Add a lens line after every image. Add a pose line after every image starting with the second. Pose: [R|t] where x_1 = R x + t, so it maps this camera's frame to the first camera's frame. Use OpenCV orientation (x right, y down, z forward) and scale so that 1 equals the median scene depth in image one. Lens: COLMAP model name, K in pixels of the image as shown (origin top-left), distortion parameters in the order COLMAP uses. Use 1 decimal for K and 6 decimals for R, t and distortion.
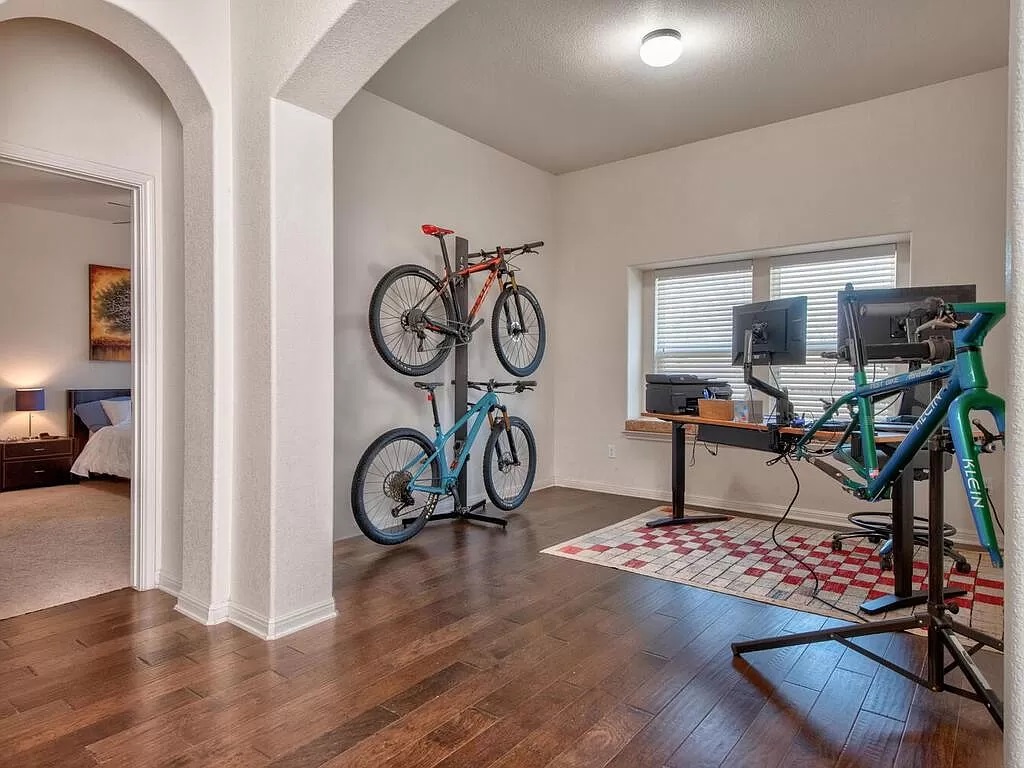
lens RADIAL K [[611.4, 0, 512.0], [0, 611.4, 384.0], [0, 0, 1]] dist [-0.000336, -0.001400]
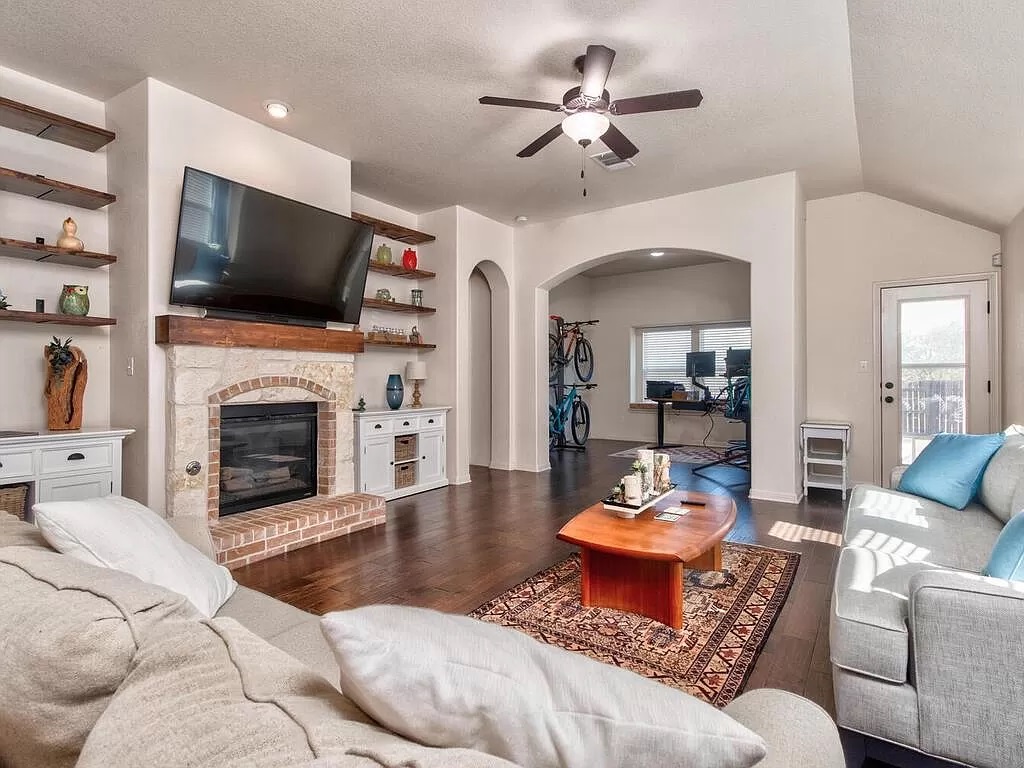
lens RADIAL K [[524.5, 0, 515.1], [0, 524.5, 377.5], [0, 0, 1]] dist [0.000722, -0.000070]
pose [[0.997711, -0.004392, 0.067475, -0.383276], [0.005876, 0.999745, -0.021822, 0.011147], [-0.067362, 0.022169, 0.997482, -0.862513]]
